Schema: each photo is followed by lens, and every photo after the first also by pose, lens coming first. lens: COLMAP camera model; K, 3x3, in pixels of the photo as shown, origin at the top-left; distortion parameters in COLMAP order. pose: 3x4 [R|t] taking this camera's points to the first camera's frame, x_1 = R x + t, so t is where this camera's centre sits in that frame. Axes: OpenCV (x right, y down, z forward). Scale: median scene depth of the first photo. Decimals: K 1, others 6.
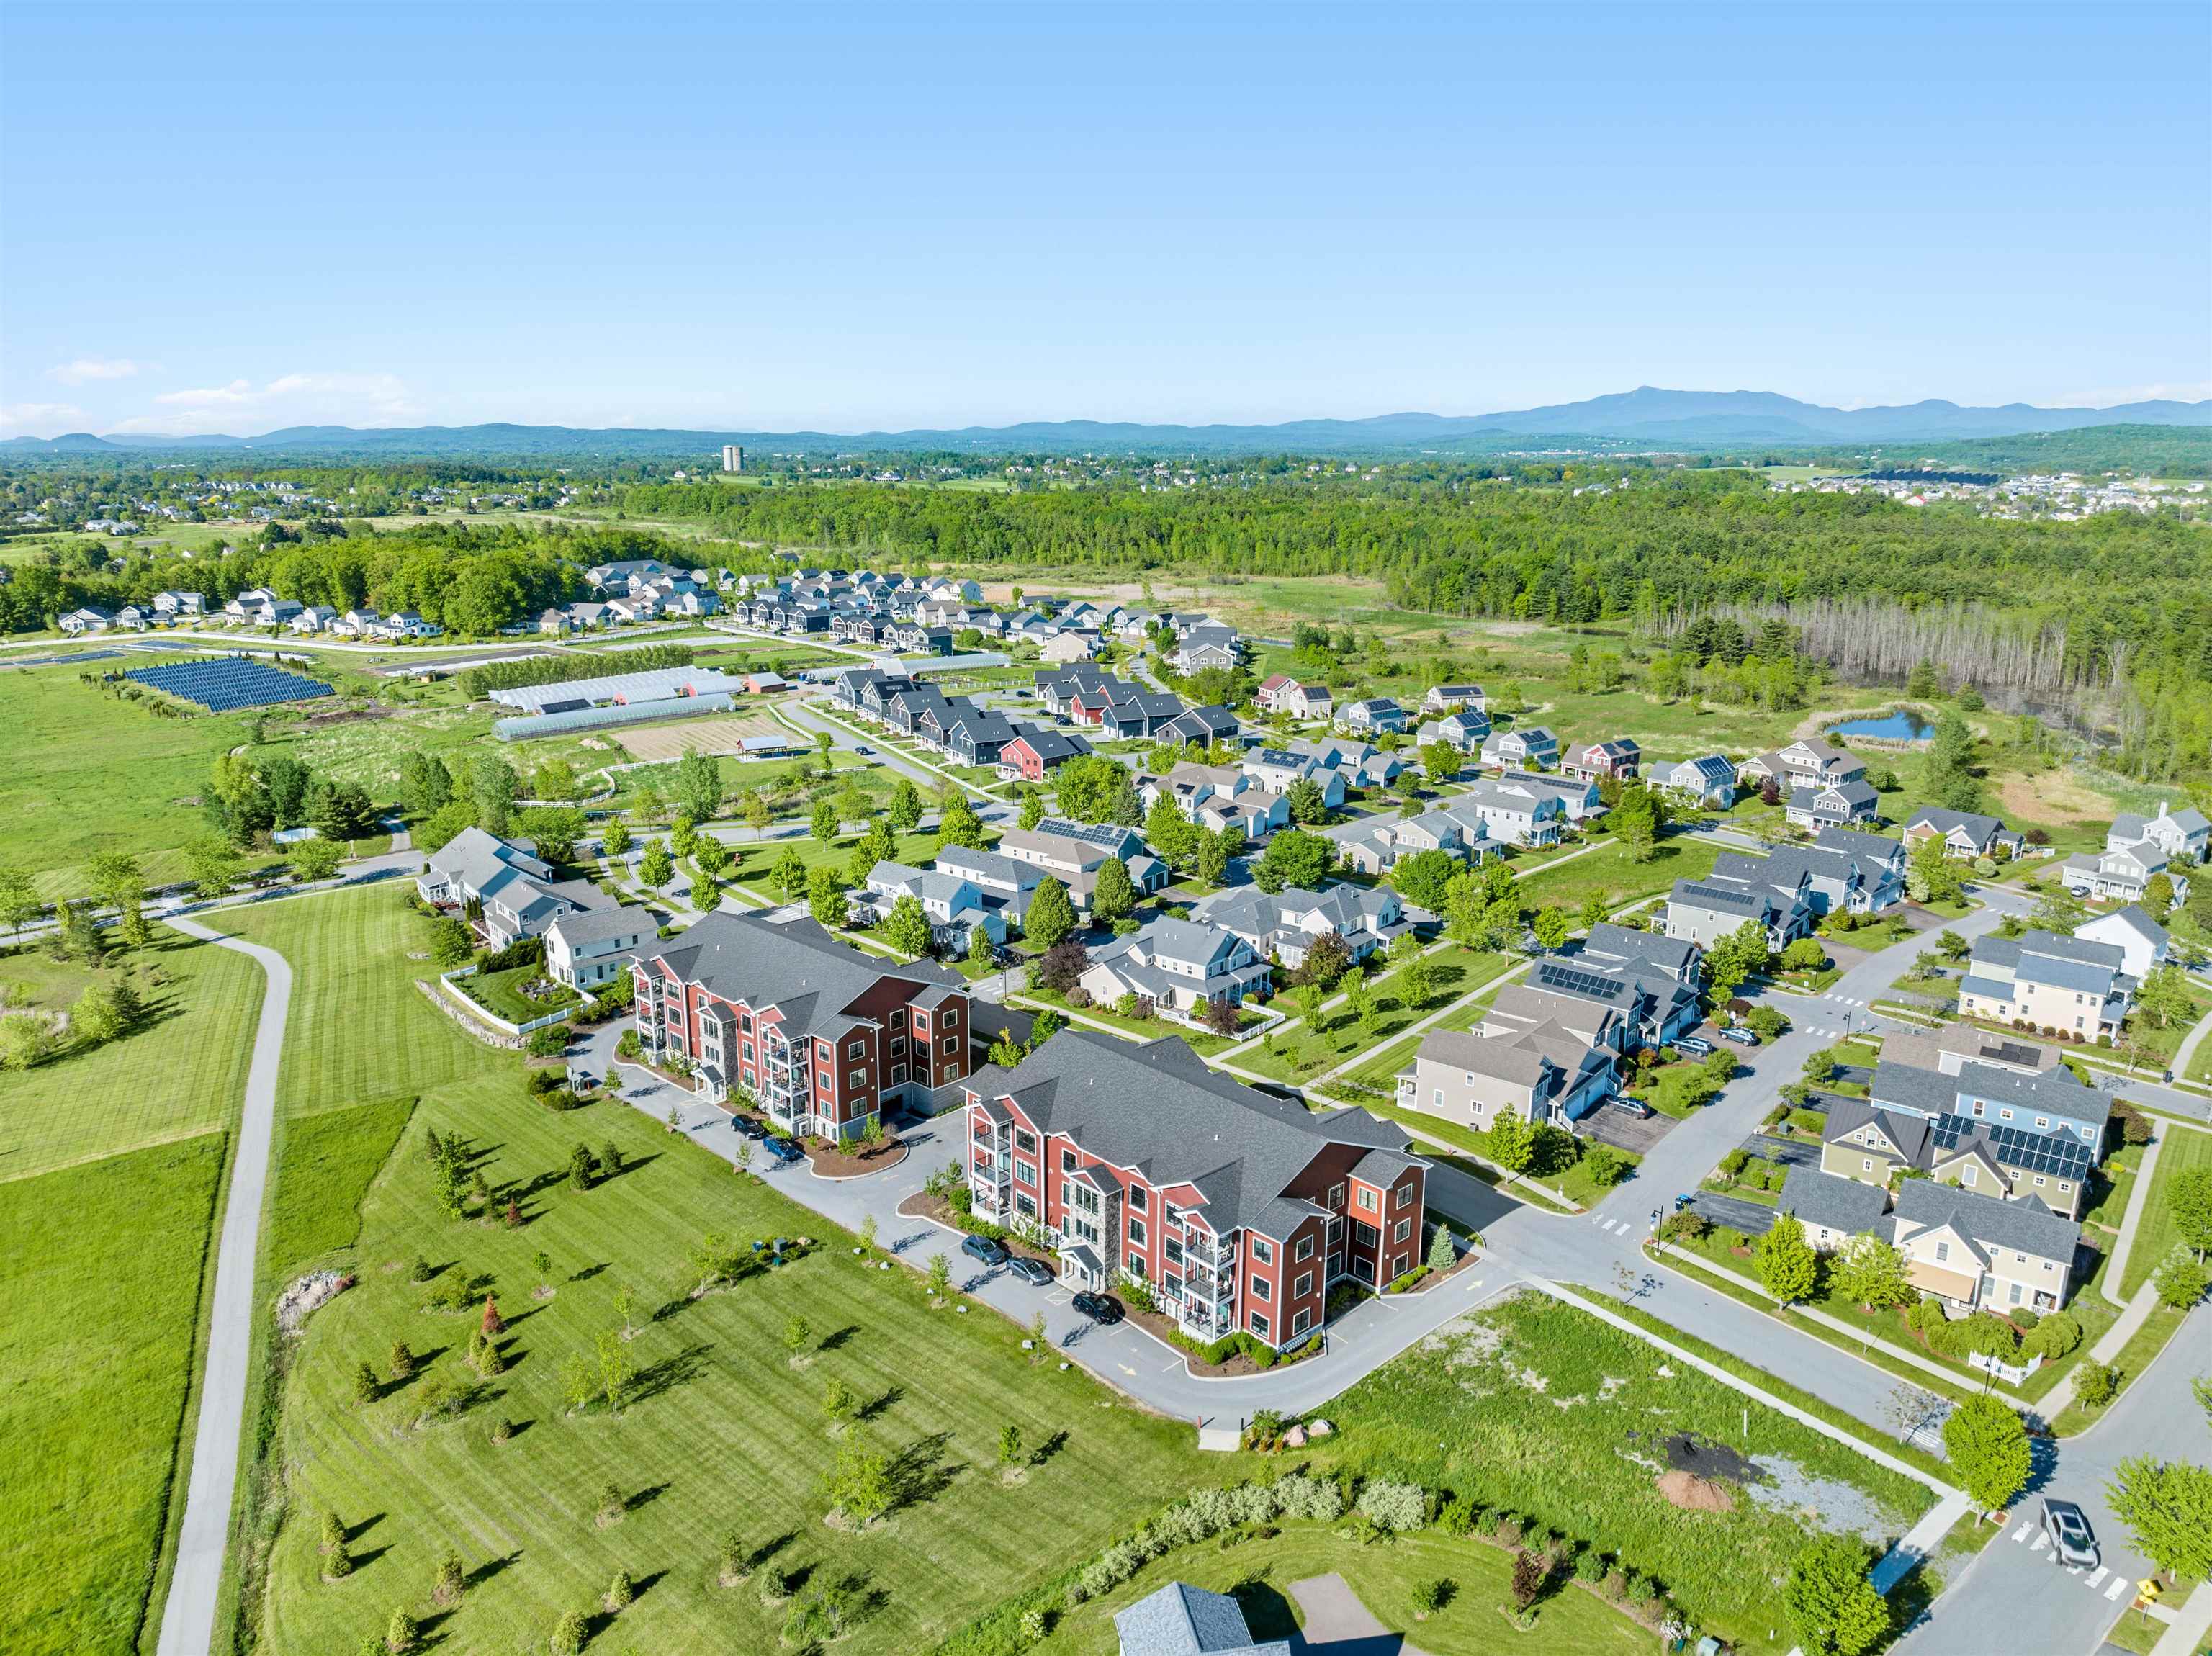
lens RADIAL K [[1559.8, 0, 1107.5], [0, 1559.8, 826.1], [0, 0, 1]] dist [-0.036022, 0.008036]
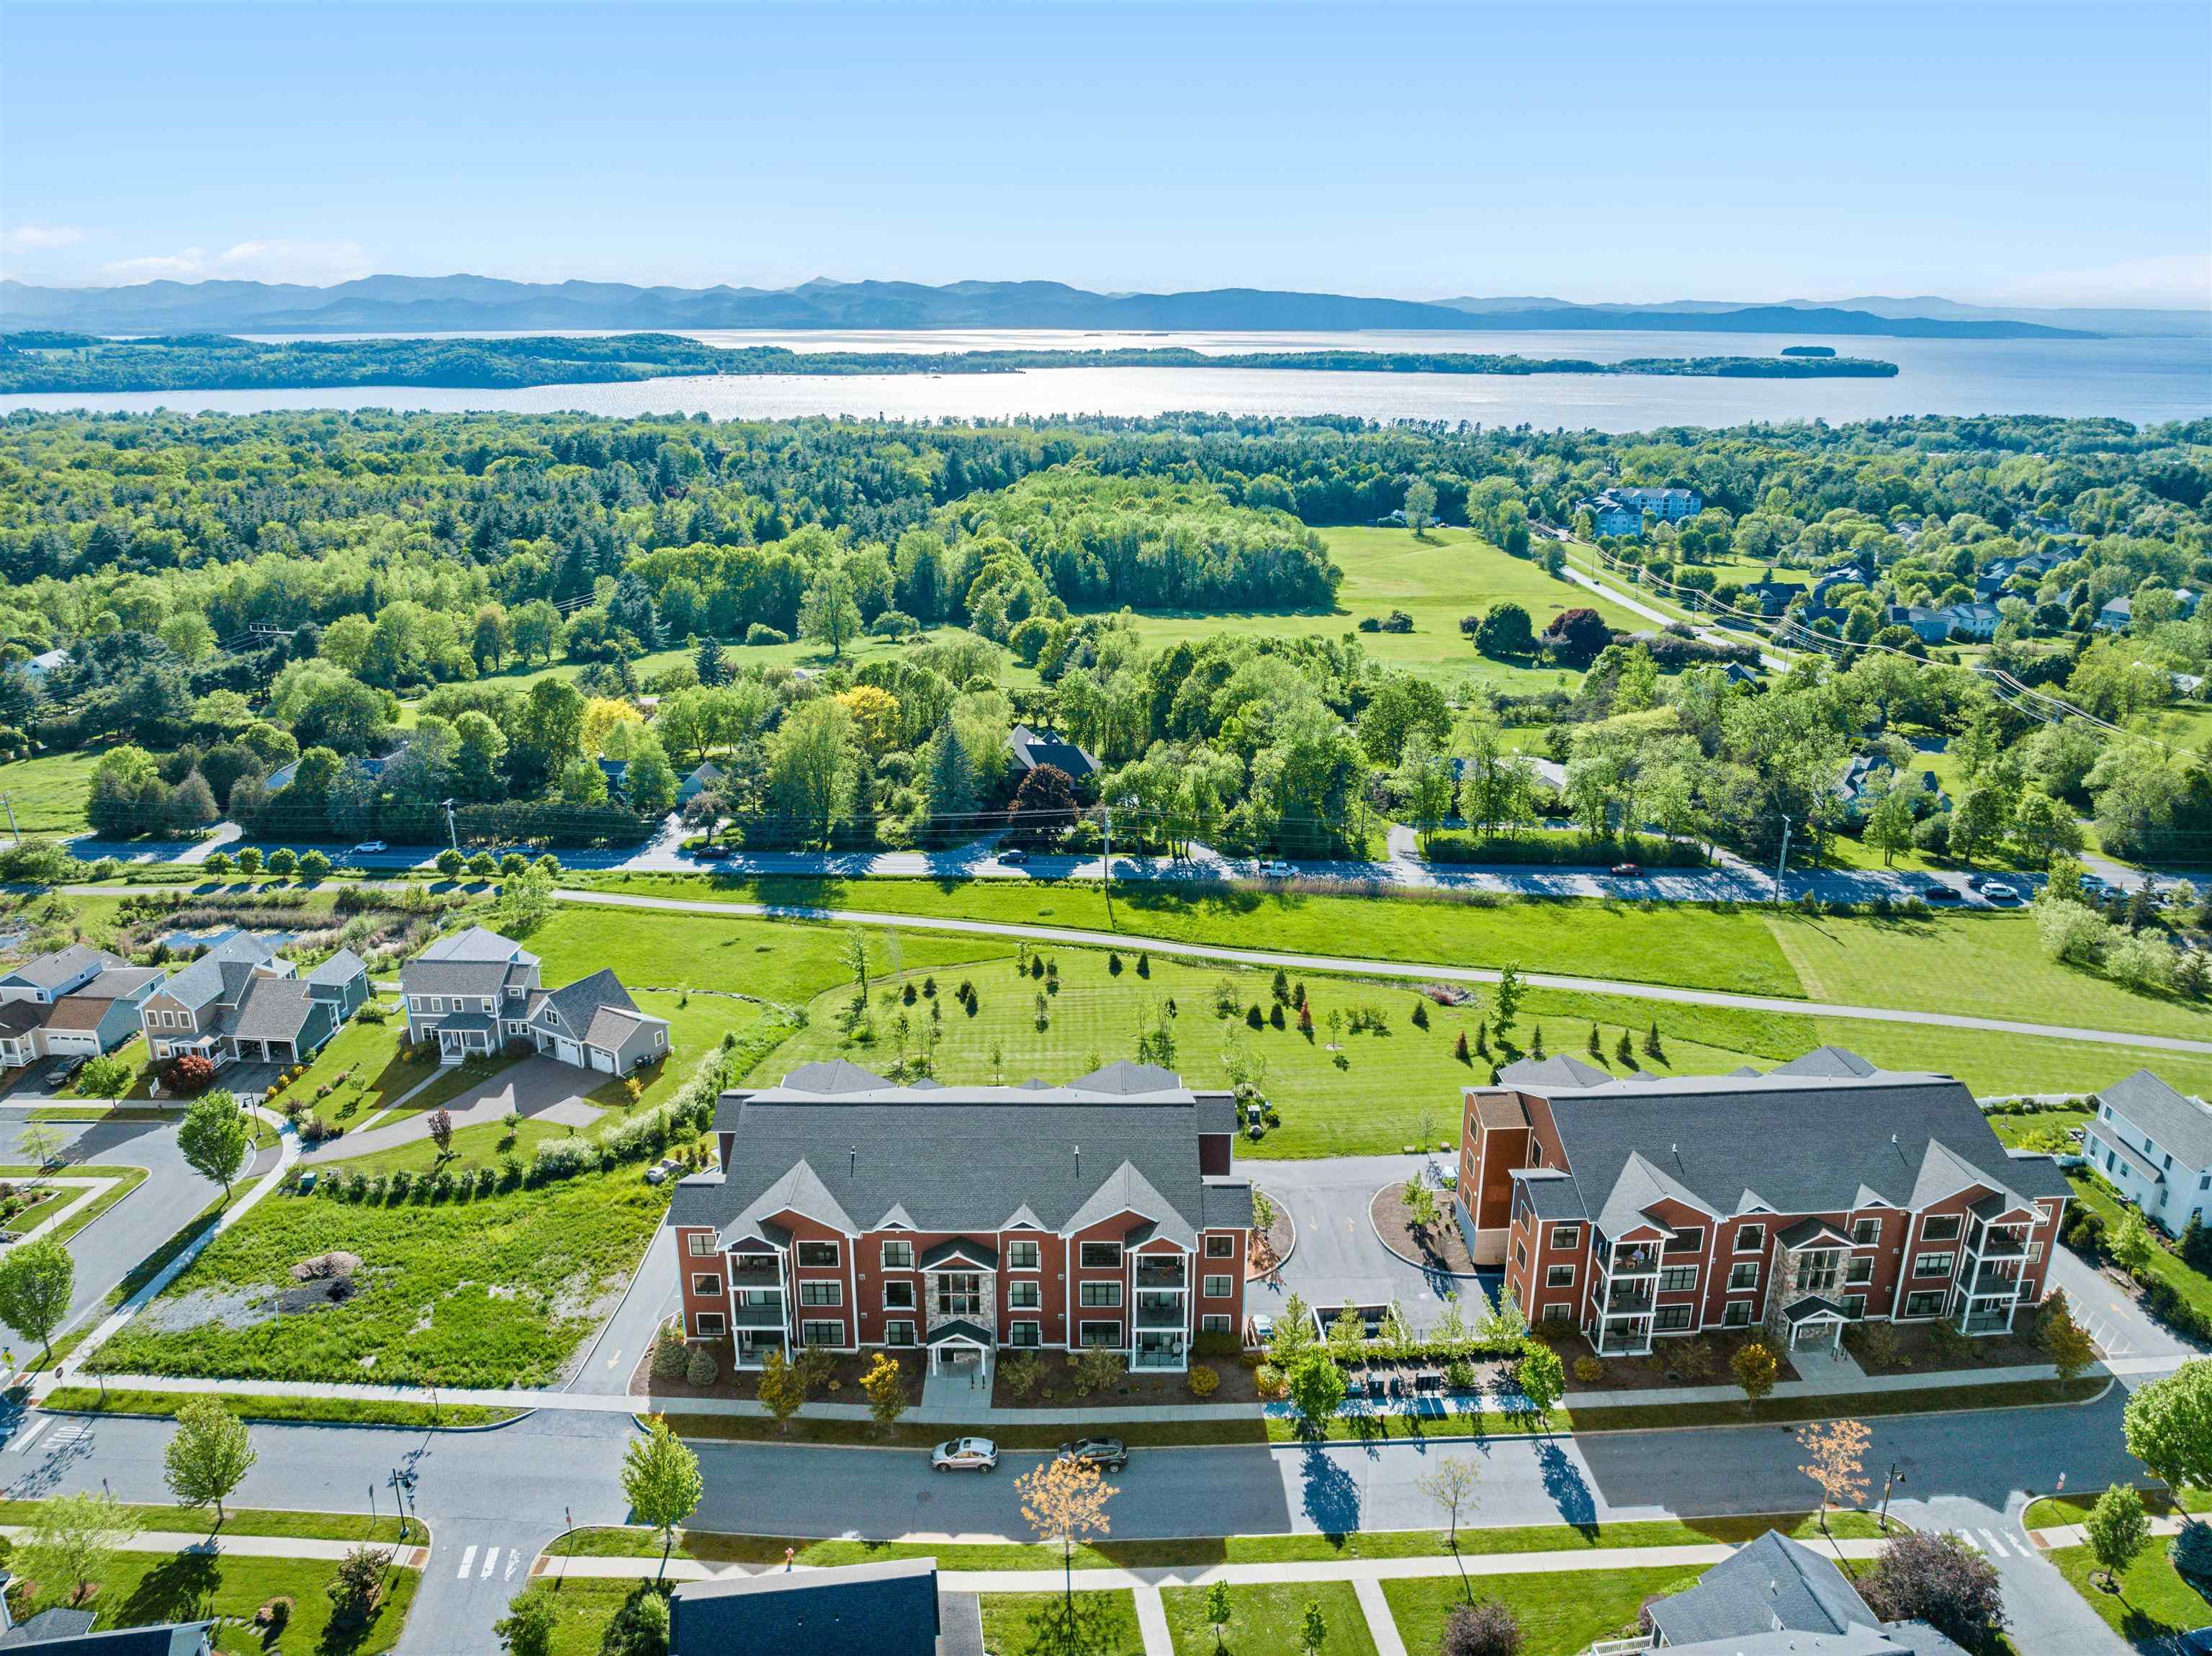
lens RADIAL K [[1559.8, 0, 1103.0], [0, 1559.8, 832.5], [0, 0, 1]] dist [-0.036022, 0.008036]
pose [[-0.681635, 0.227110, -0.695554, 0.262234], [-0.181328, 0.868524, 0.461287, -0.171069], [0.708868, 0.440552, -0.550835, 0.699490]]
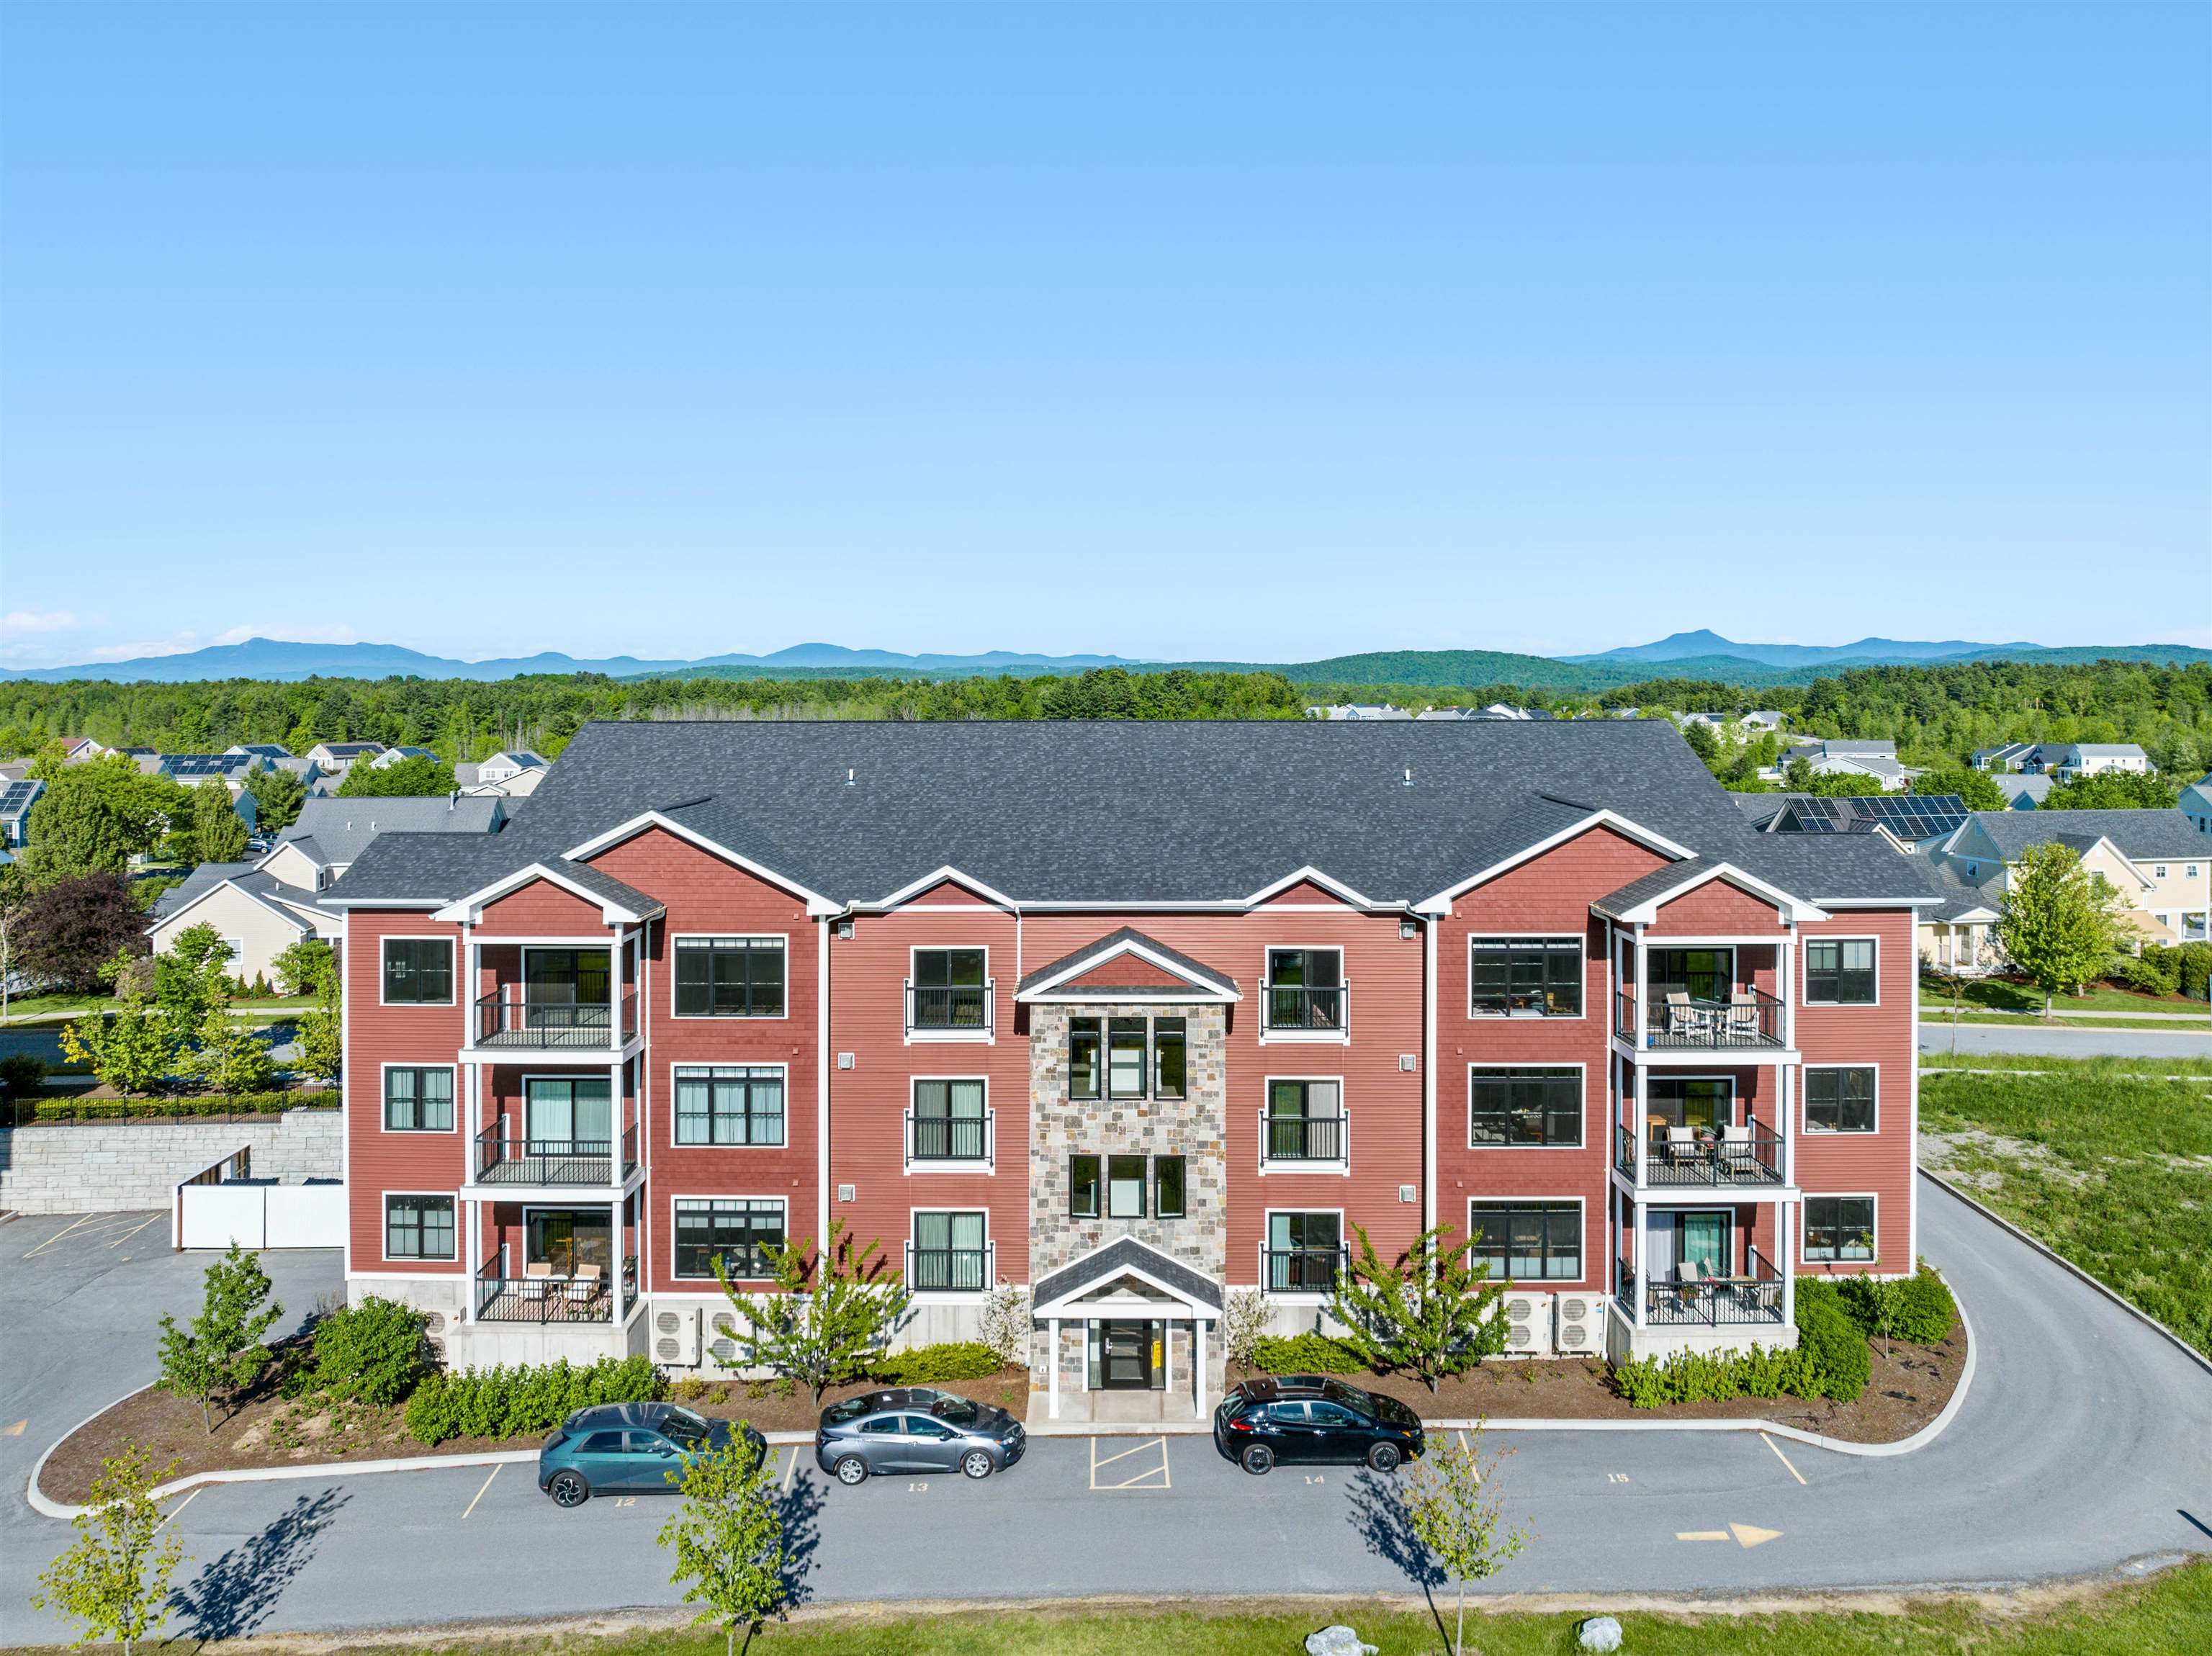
lens RADIAL K [[1559.8, 0, 1116.8], [0, 1559.8, 662.0], [0, 0, 1]] dist [-0.036022, 0.008036]
pose [[0.683557, 0.018742, 0.729656, -0.100289], [0.180507, 0.964277, -0.193872, 0.104905], [-0.707224, 0.264231, 0.655756, 0.373402]]
